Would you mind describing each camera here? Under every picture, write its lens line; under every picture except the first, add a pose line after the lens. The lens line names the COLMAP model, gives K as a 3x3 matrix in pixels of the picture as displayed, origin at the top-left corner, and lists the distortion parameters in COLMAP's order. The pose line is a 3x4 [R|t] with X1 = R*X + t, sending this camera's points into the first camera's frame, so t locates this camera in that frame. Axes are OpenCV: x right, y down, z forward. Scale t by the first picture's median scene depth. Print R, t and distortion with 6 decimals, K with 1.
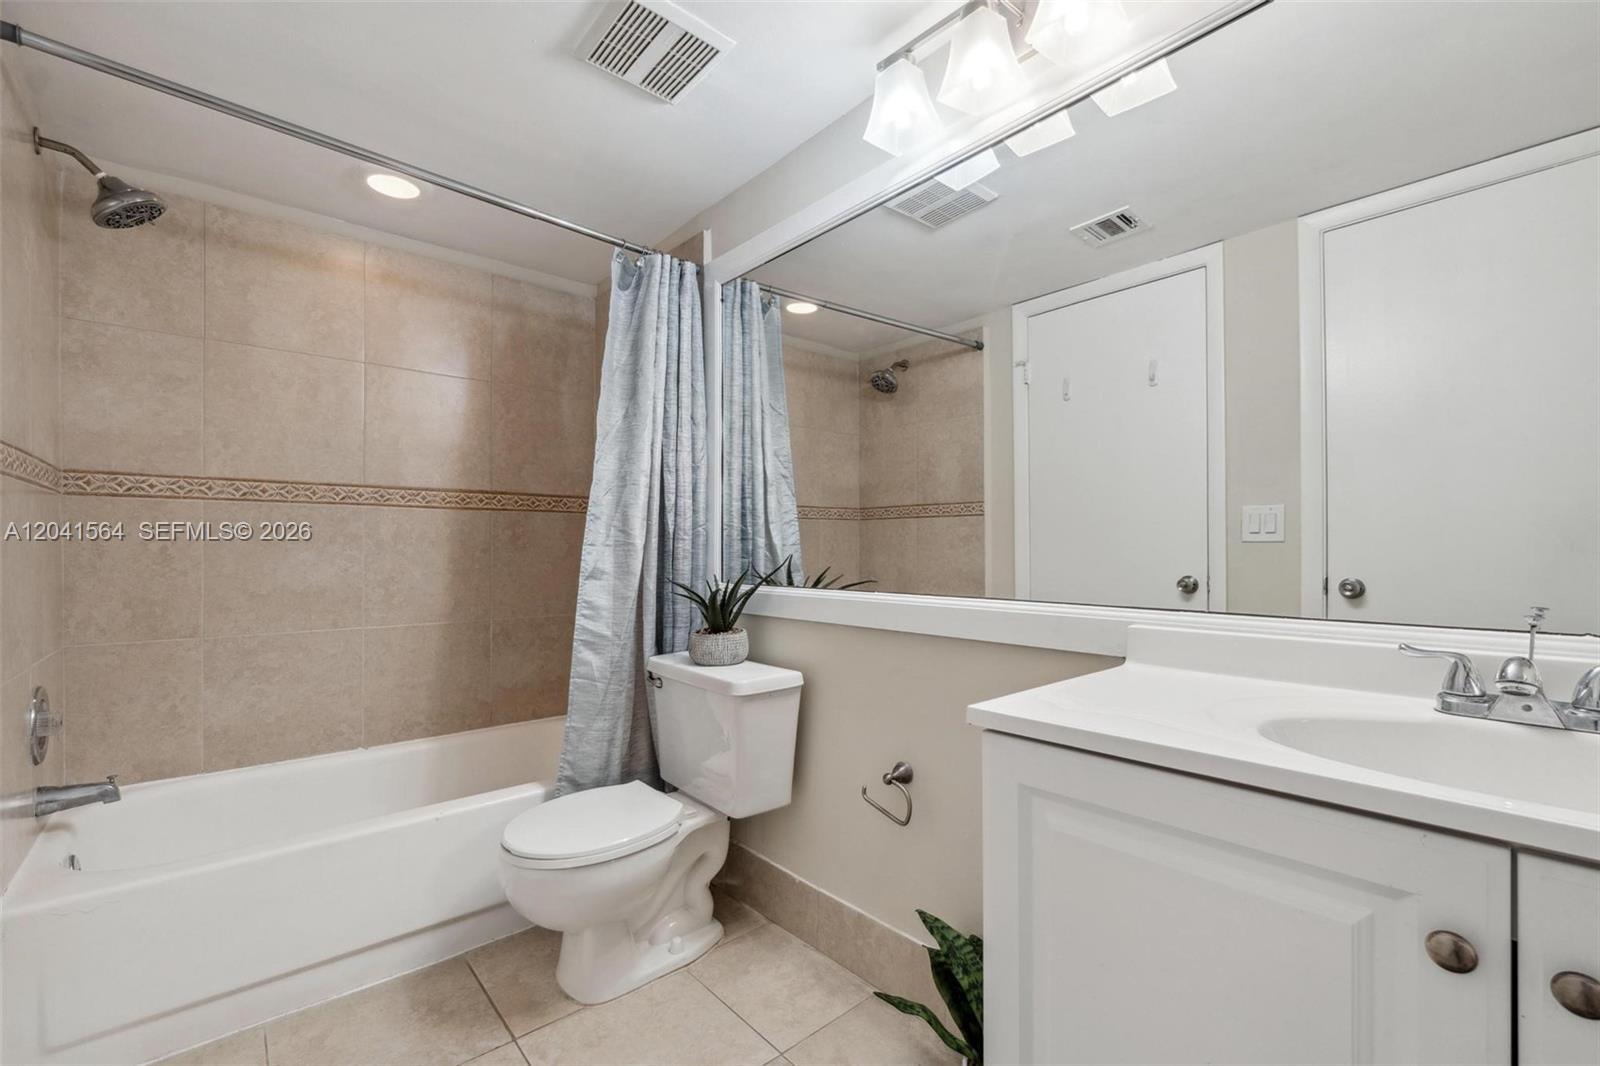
lens RADIAL K [[678.4, 0, 795.6], [0, 678.4, 541.9], [0, 0, 1]] dist [-0.001170, -0.000369]
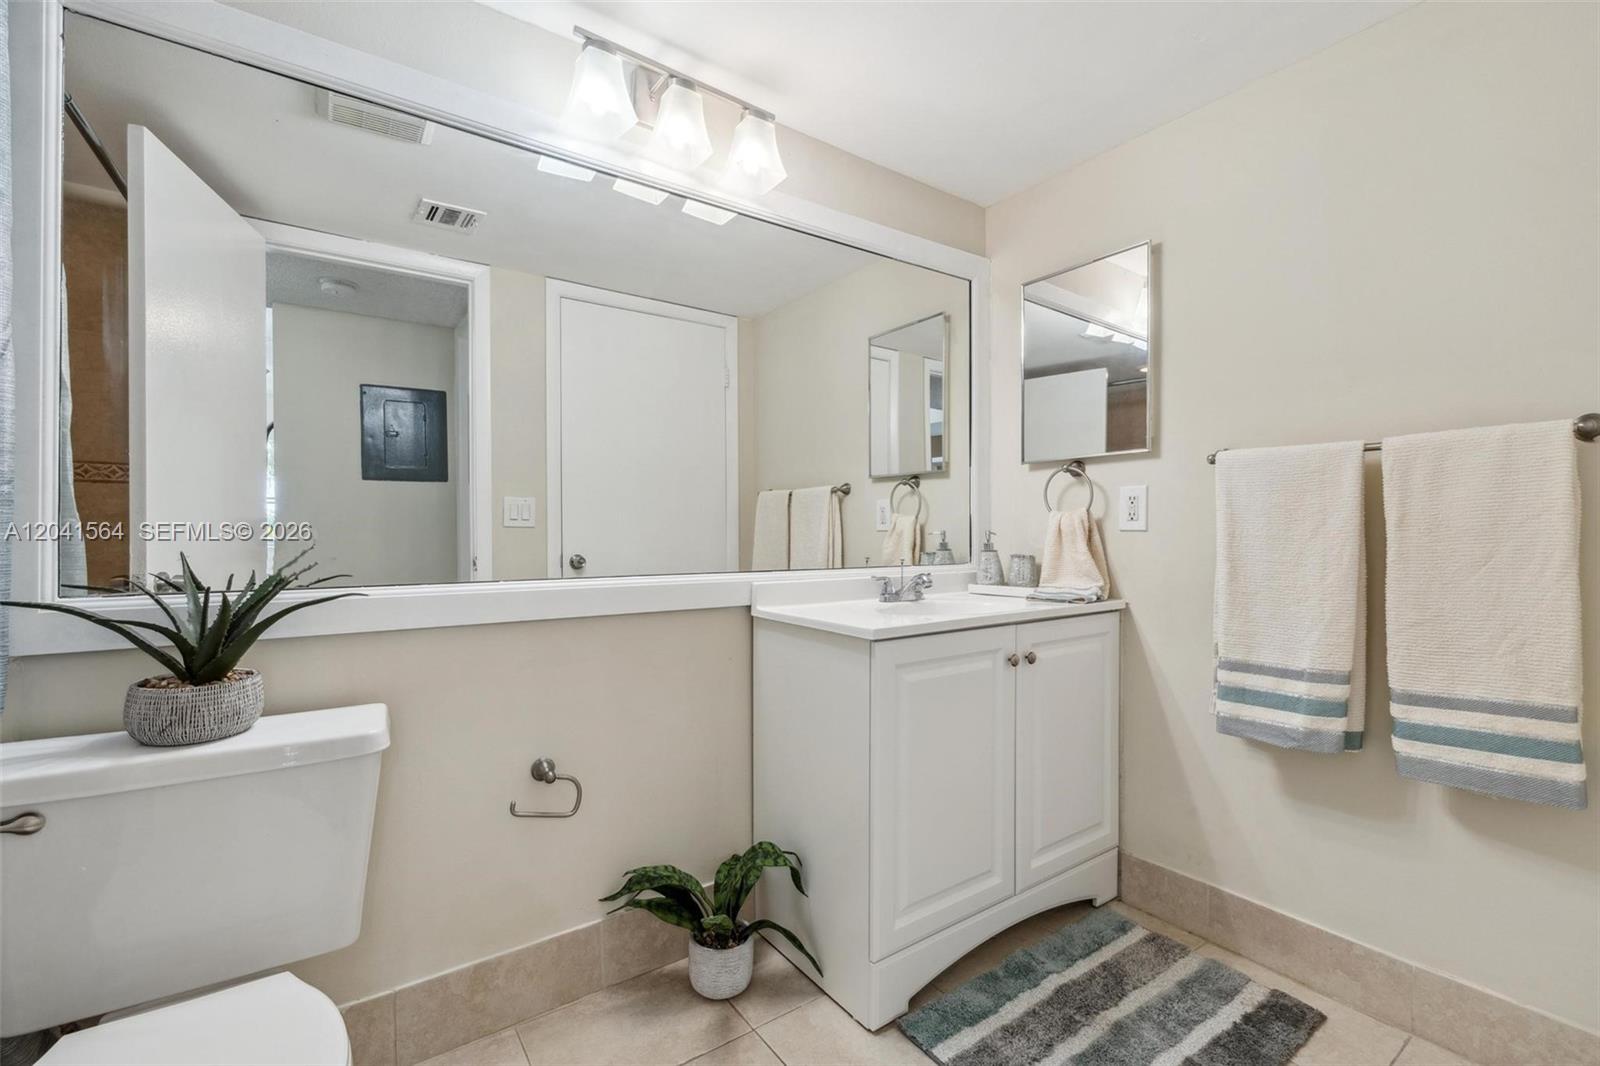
lens RADIAL K [[697.8, 0, 800.0], [0, 697.8, 533.0], [0, 0, 1]] dist [0.000191, -0.000049]
pose [[0.089361, -0.001909, 0.995997, -0.729600], [-0.010646, 0.999939, 0.002872, 0.002123], [-0.995942, -0.010860, 0.089335, 0.523175]]
